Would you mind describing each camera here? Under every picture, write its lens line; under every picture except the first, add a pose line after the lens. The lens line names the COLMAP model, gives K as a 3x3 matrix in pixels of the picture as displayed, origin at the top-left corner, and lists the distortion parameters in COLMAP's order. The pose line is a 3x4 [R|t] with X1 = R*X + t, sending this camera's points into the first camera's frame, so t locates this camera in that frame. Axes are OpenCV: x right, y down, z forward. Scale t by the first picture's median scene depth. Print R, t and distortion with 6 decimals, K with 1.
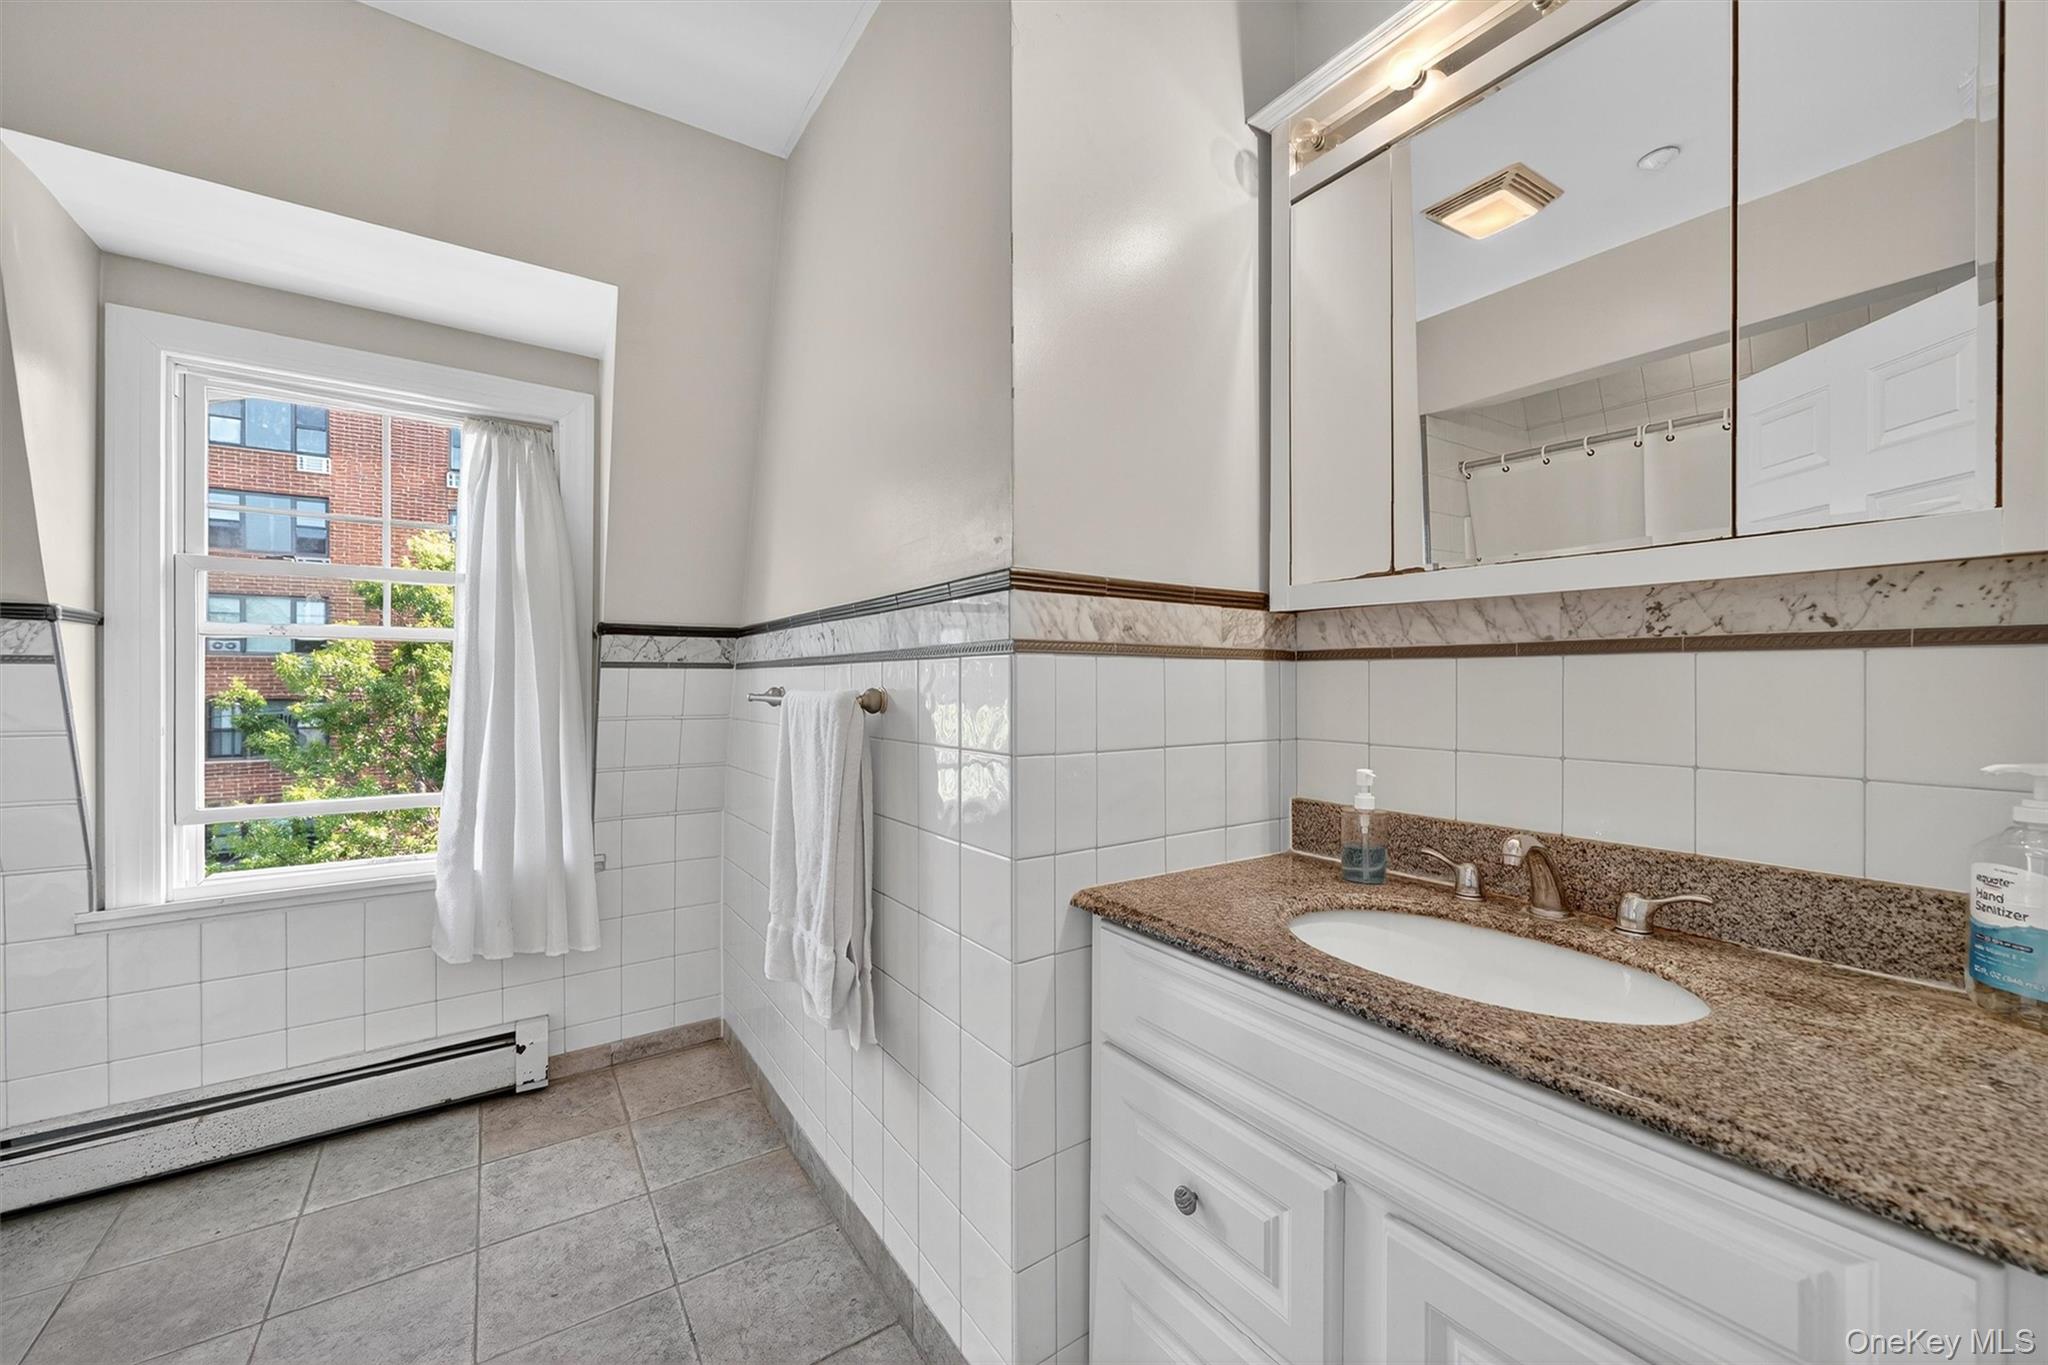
lens RADIAL K [[773.6, 0, 1021.6], [0, 773.6, 682.8], [0, 0, 1]] dist [-0.005193, 0.000738]
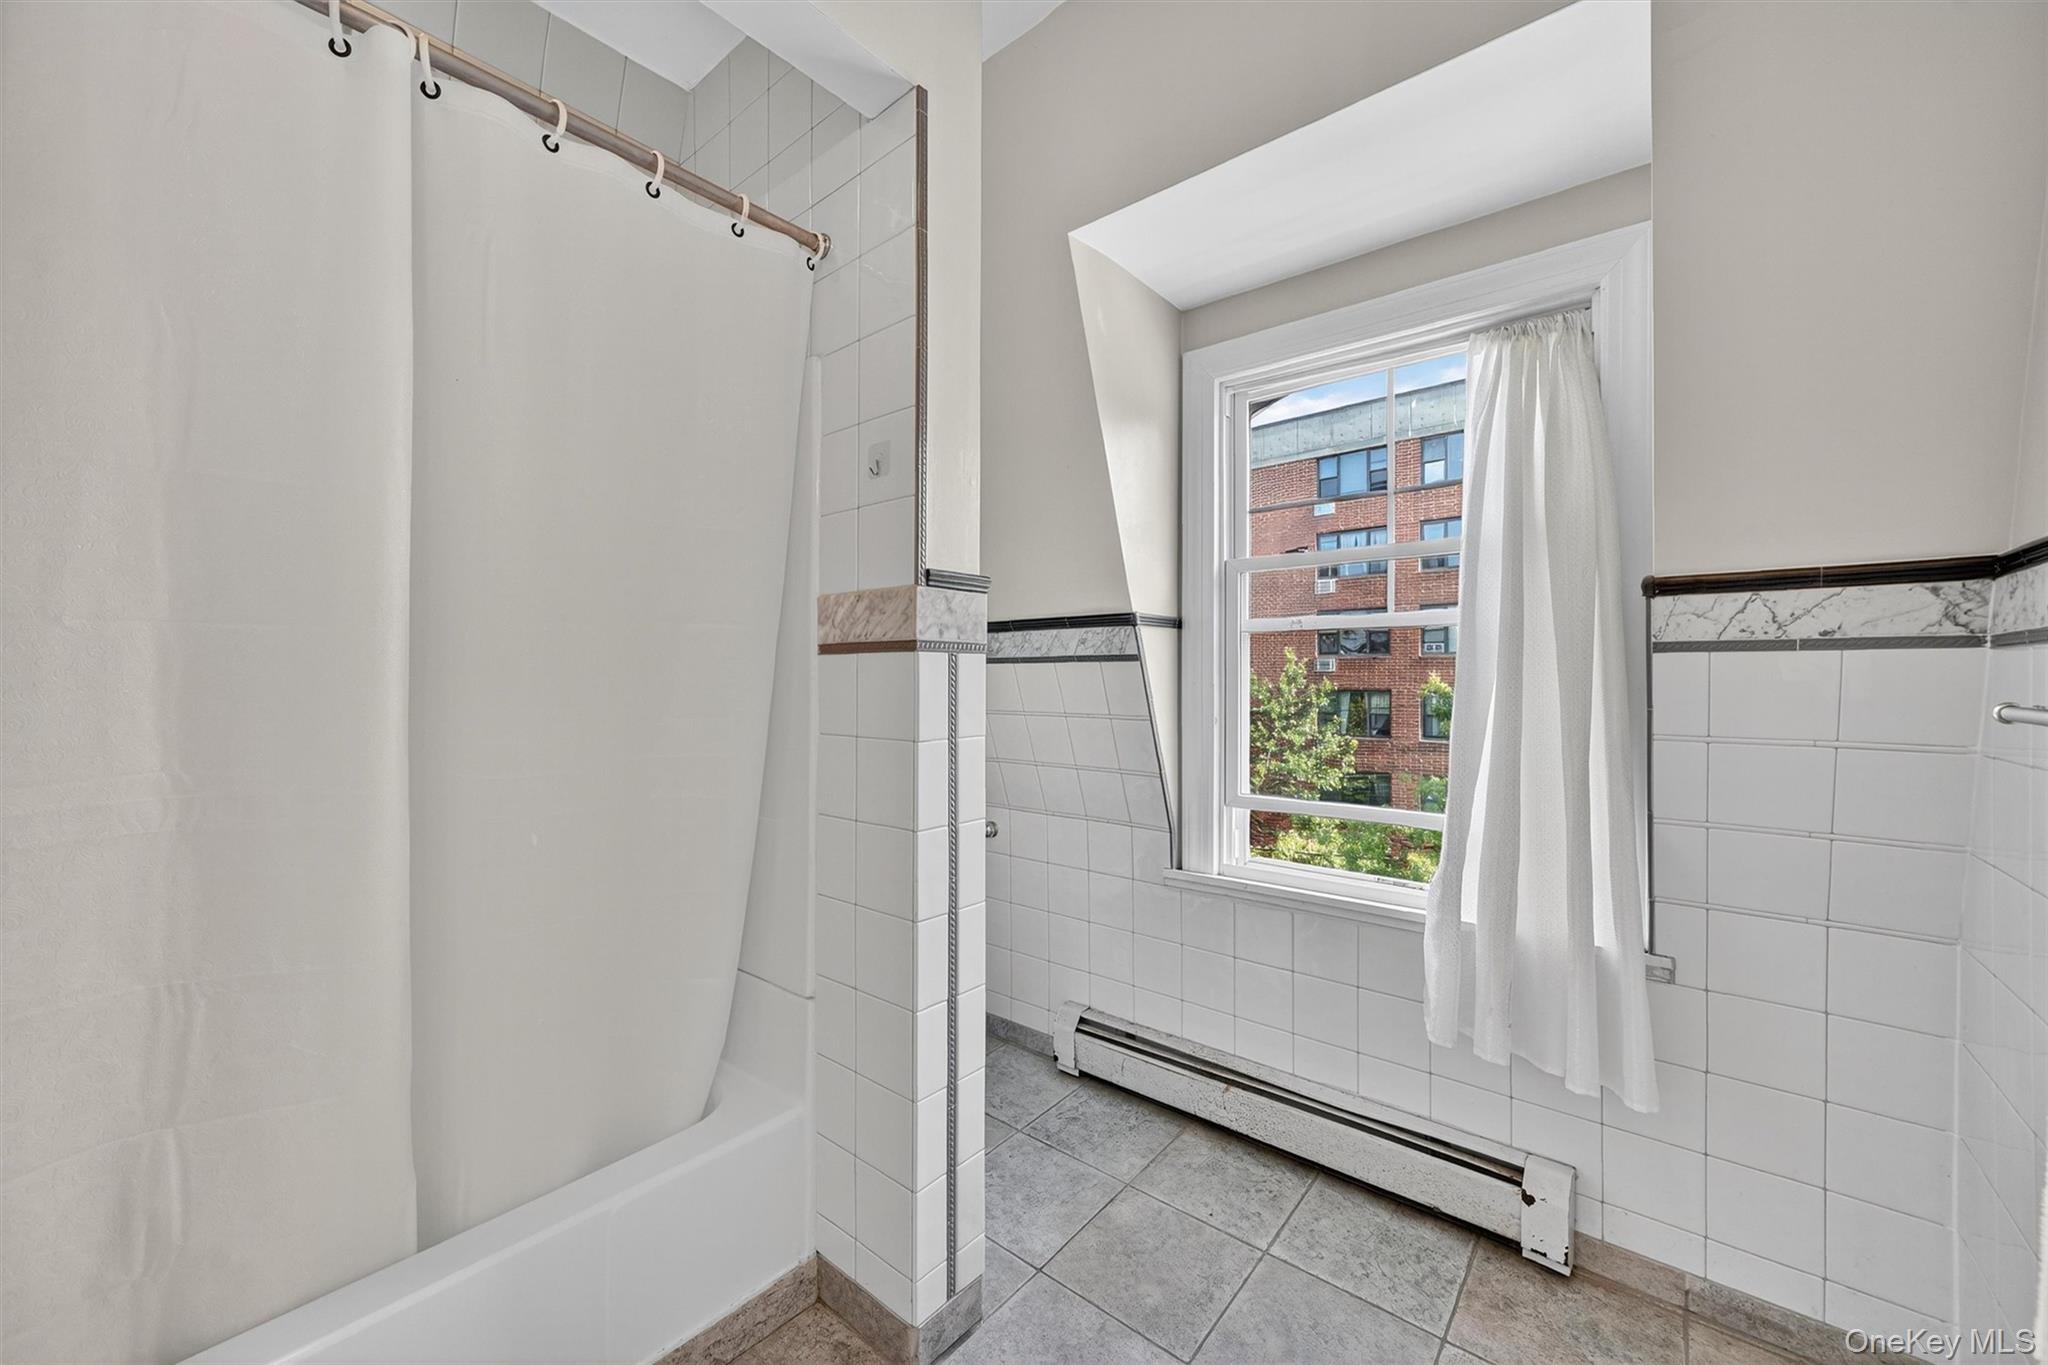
lens RADIAL K [[773.6, 0, 1022.6], [0, 773.6, 674.9], [0, 0, 1]] dist [-0.005193, 0.000738]
pose [[0.255263, 0.000977, -0.966871, -0.089661], [0.002480, 0.999996, 0.001665, -0.004340], [0.966868, -0.002823, 0.255259, 0.379748]]
